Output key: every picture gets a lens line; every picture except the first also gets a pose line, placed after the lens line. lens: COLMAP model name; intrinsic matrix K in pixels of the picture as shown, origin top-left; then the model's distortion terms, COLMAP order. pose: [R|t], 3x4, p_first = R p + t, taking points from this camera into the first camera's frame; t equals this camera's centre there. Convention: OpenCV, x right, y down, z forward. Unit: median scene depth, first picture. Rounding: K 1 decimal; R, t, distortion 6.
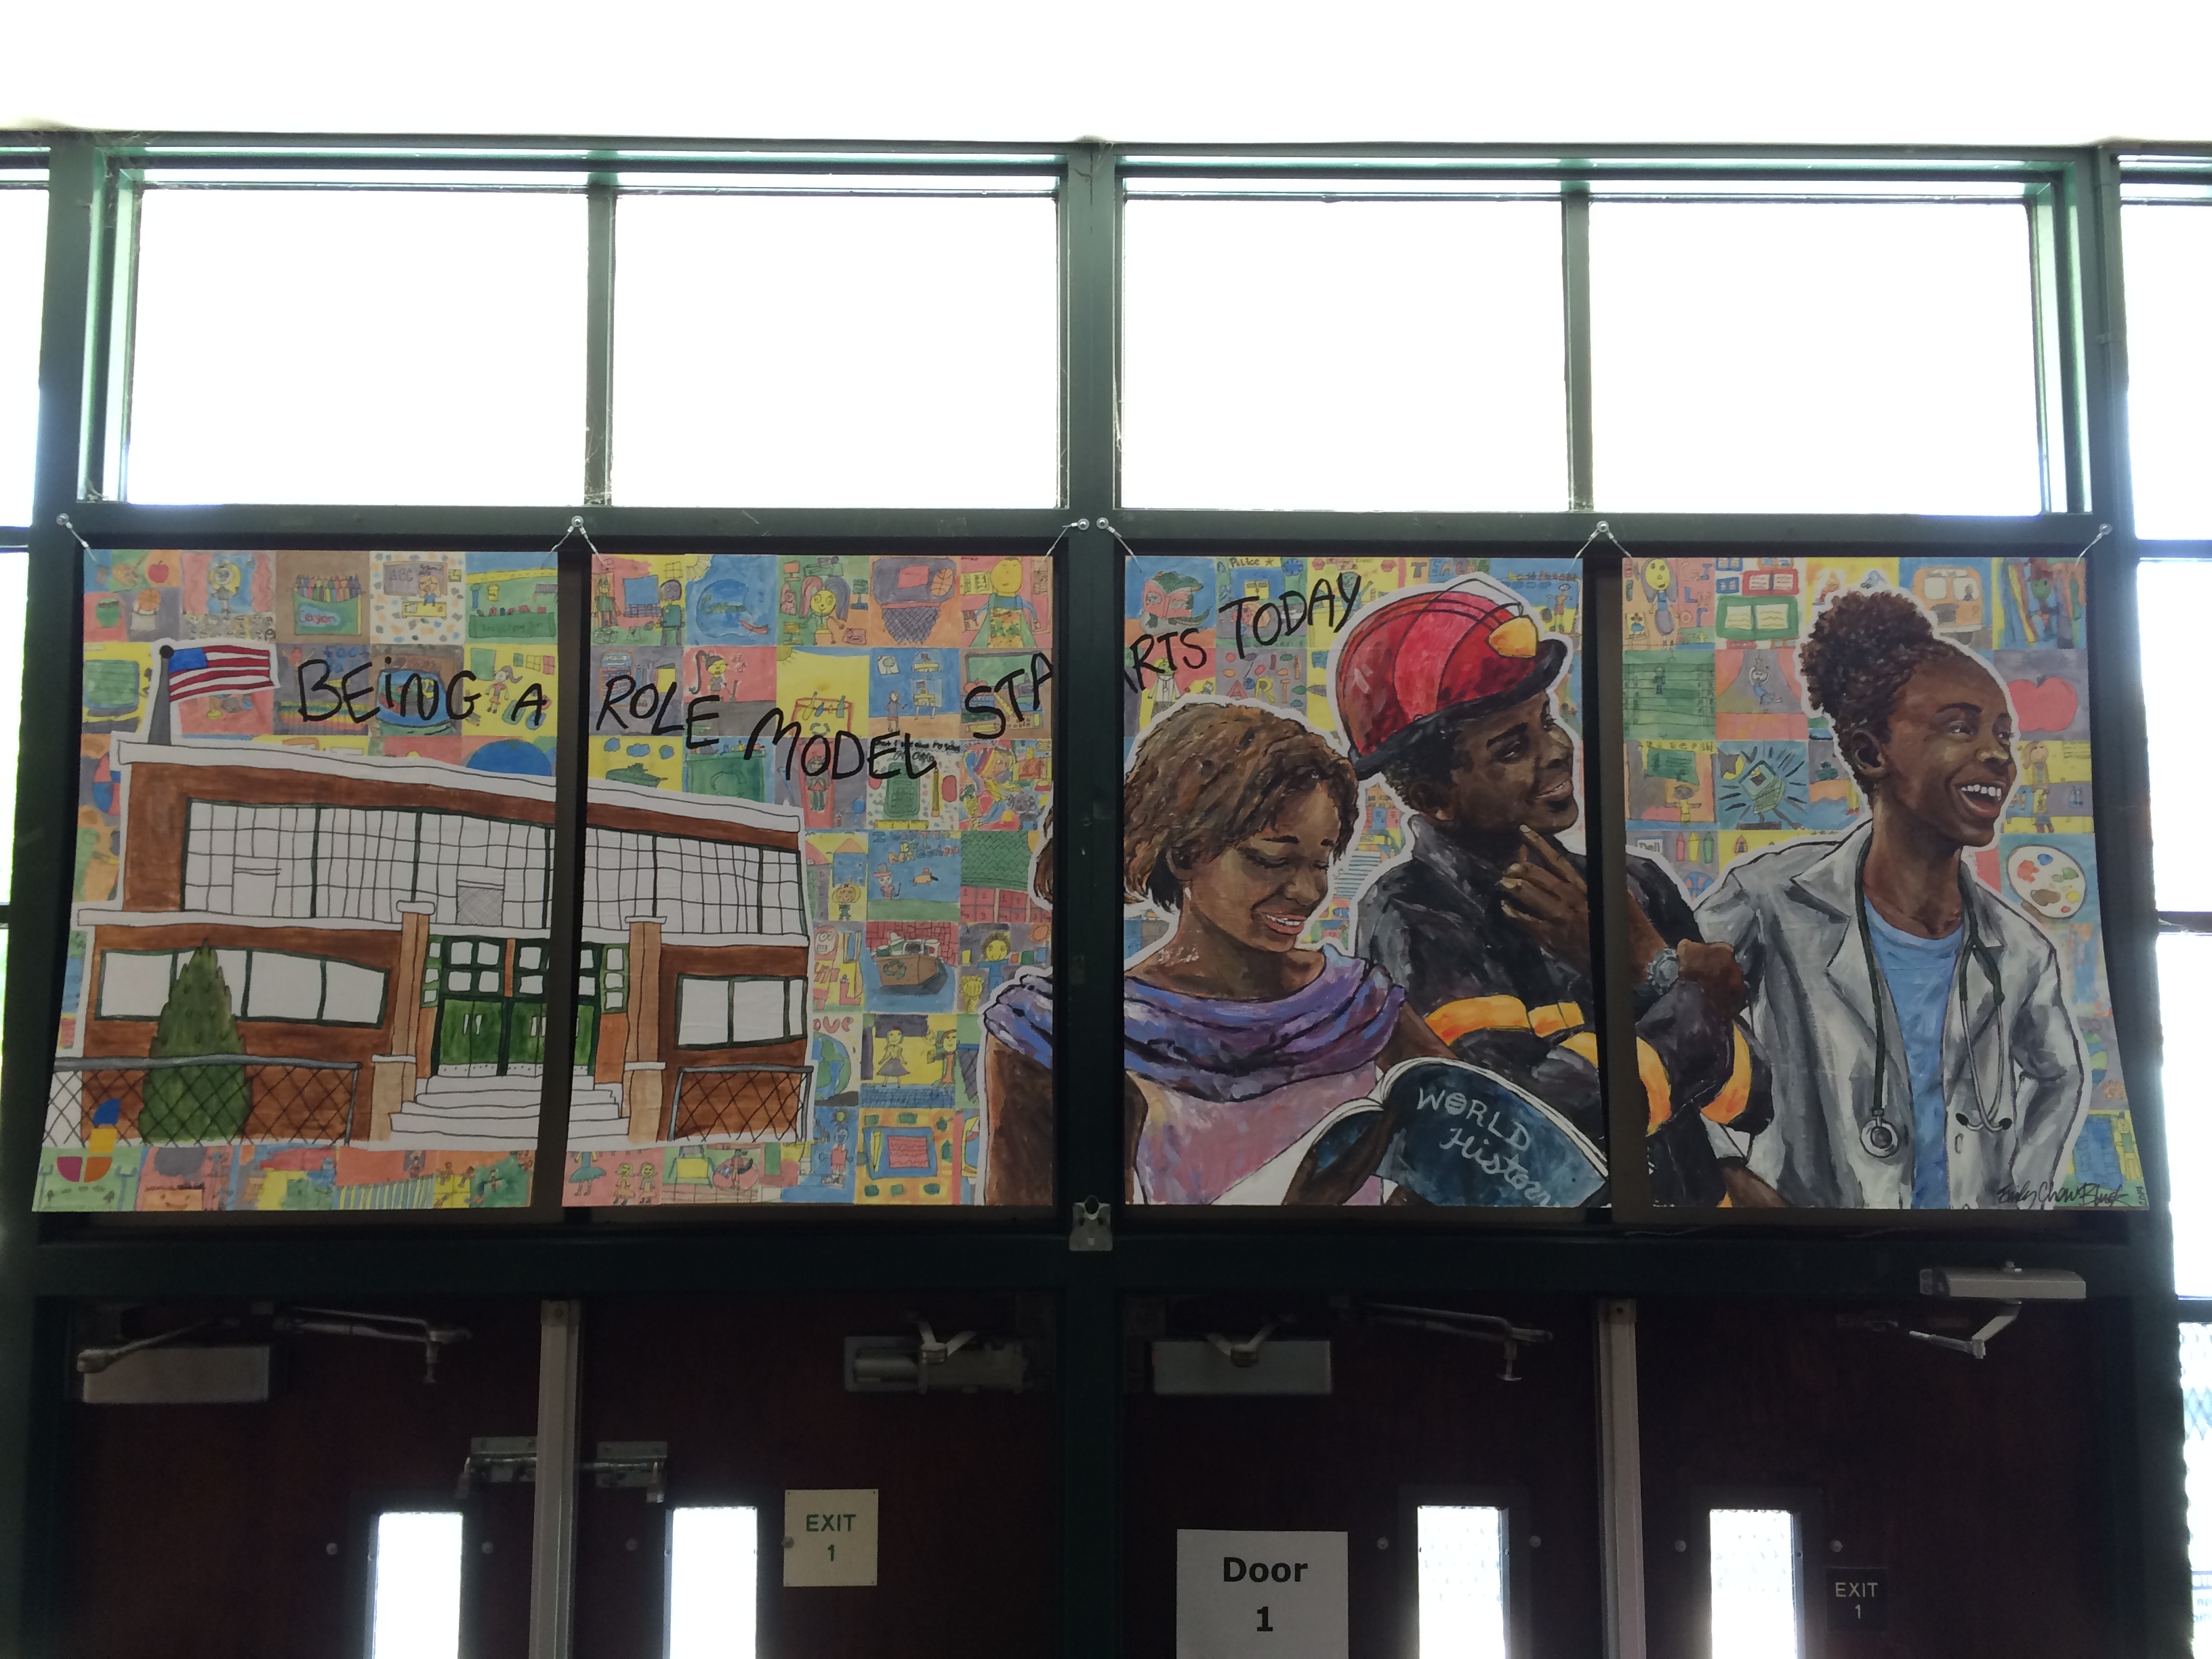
lens RADIAL K [[1918.7, 0, 1088.6], [0, 1918.7, 829.2], [0, 0, 1]] dist [0.030962, -0.011432]
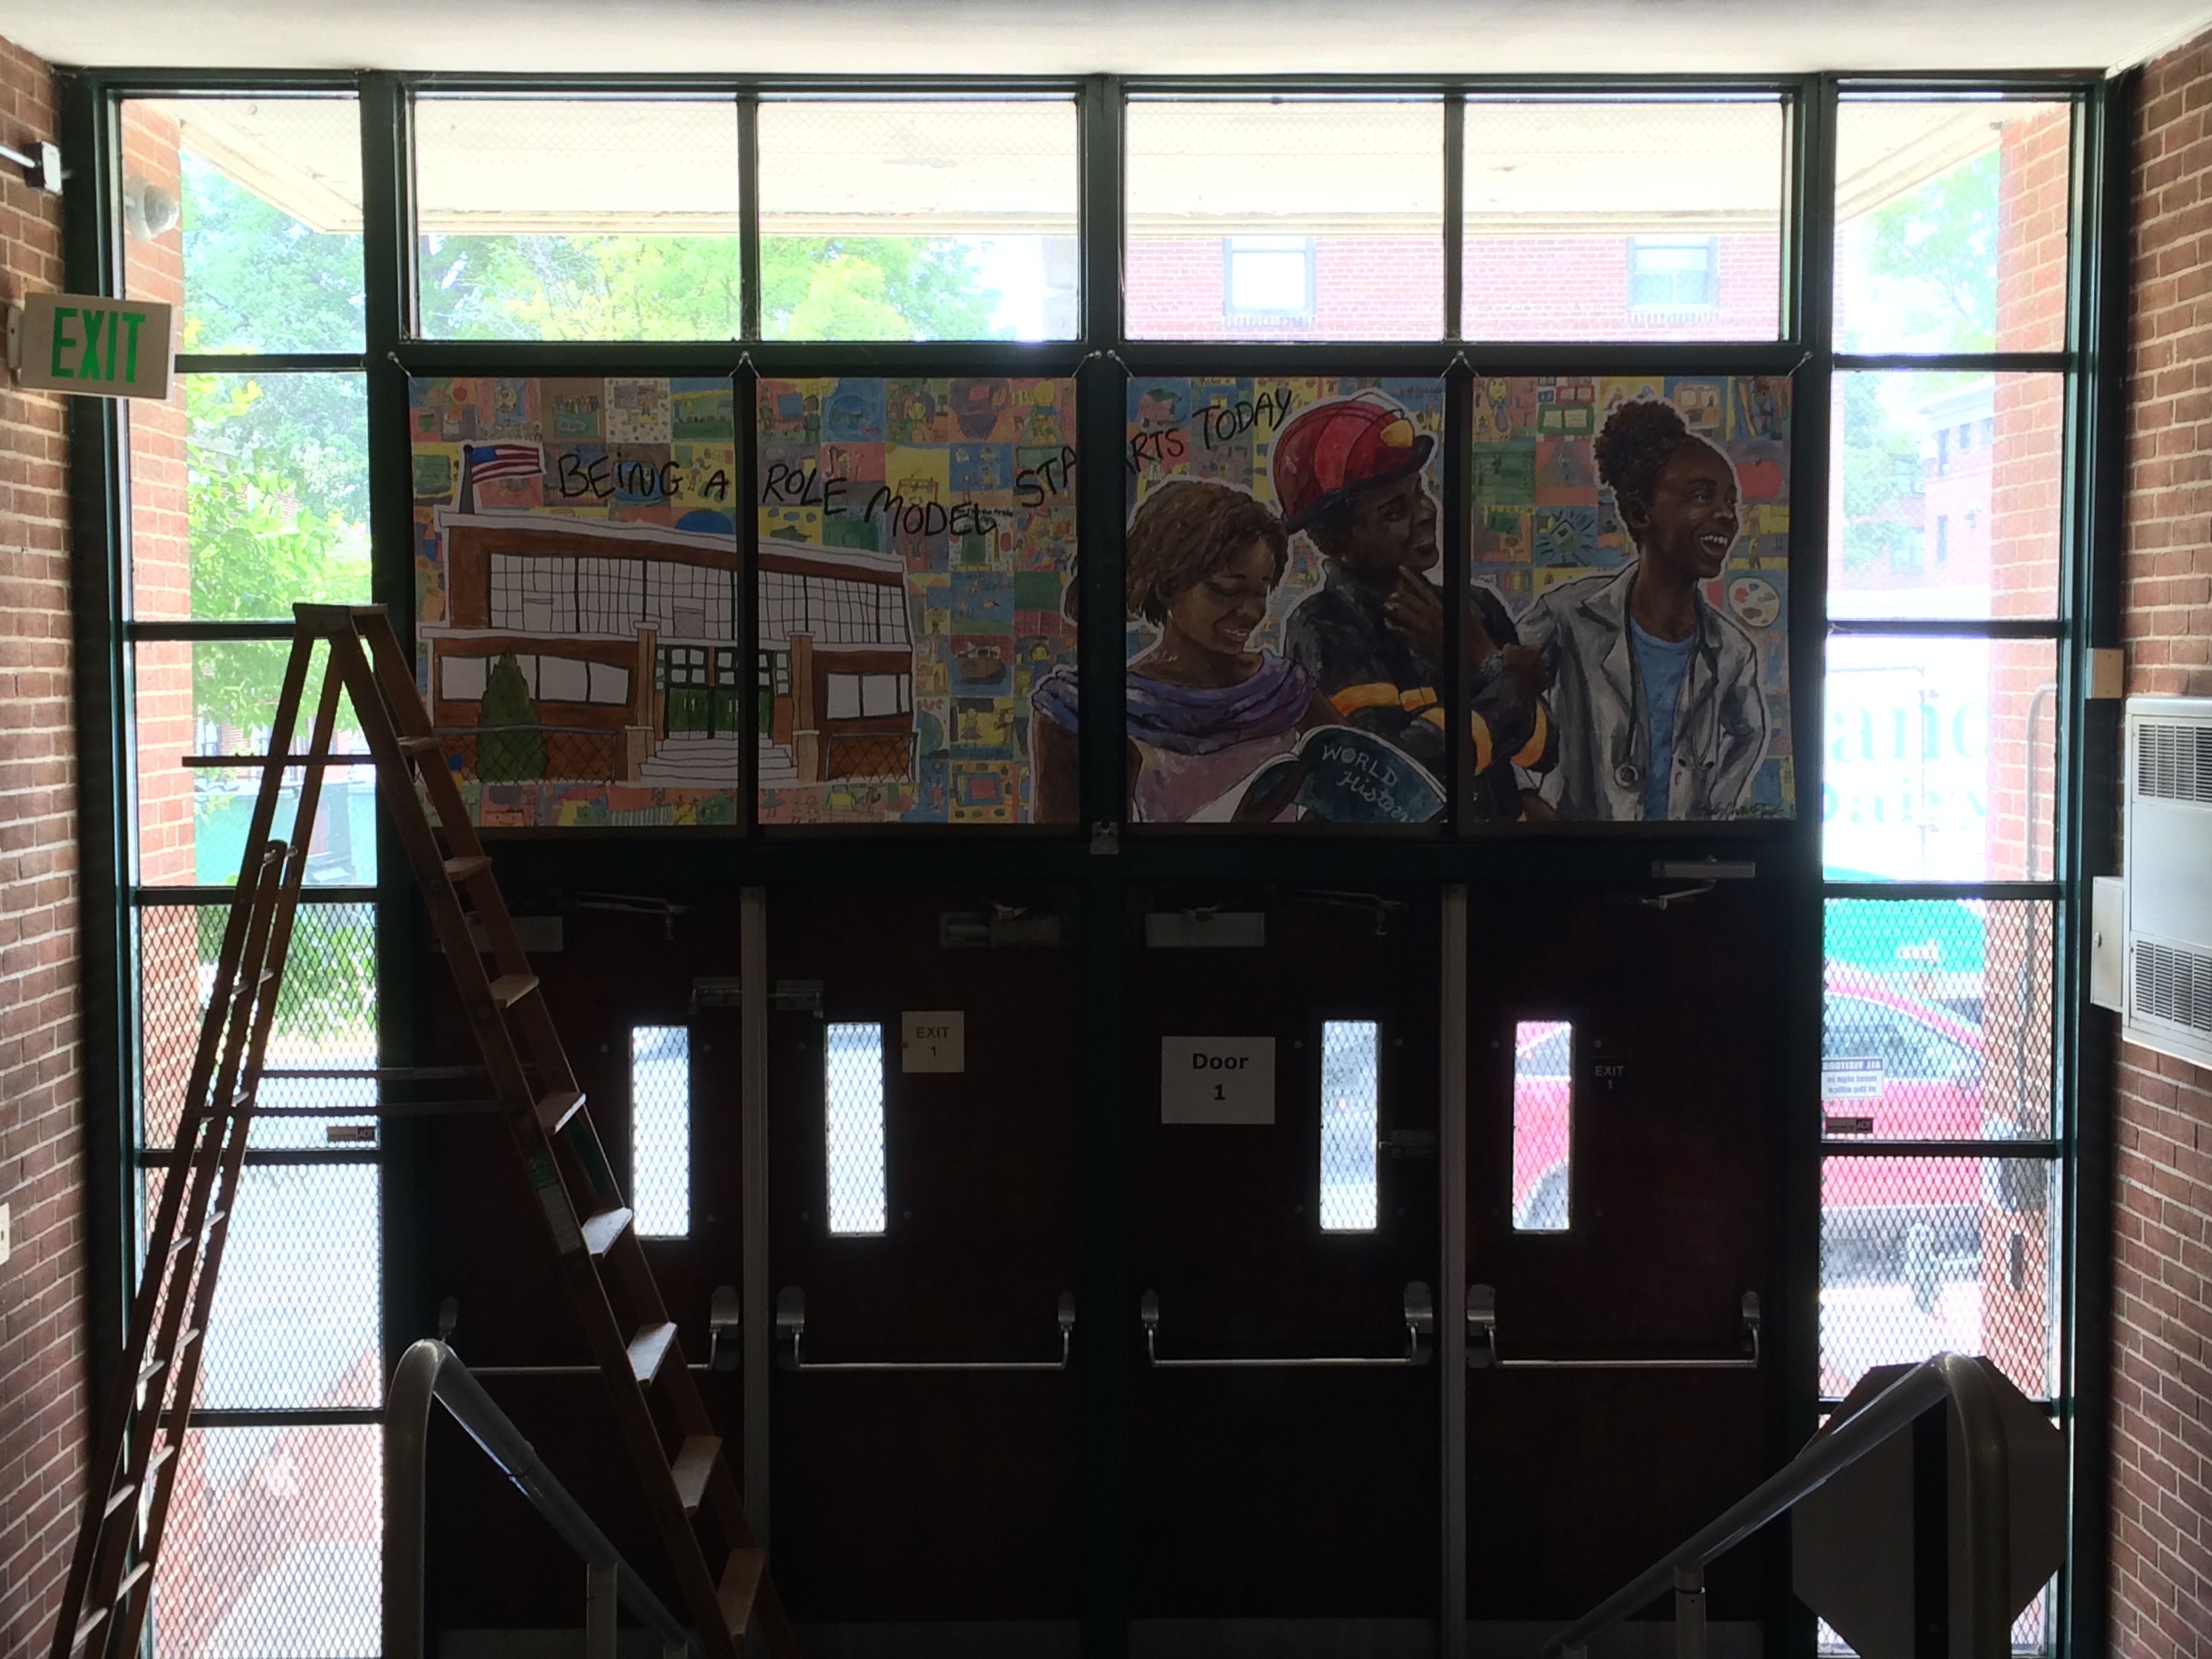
lens RADIAL K [[2849.7, 0, 1106.0], [0, 2849.7, 829.5], [0, 0, 1]] dist [0.237390, -0.001236]
pose [[0.999911, -0.004597, 0.012525, -0.025381], [0.002596, 0.987857, 0.155347, -0.144424], [-0.013087, -0.155301, 0.987781, -1.188826]]
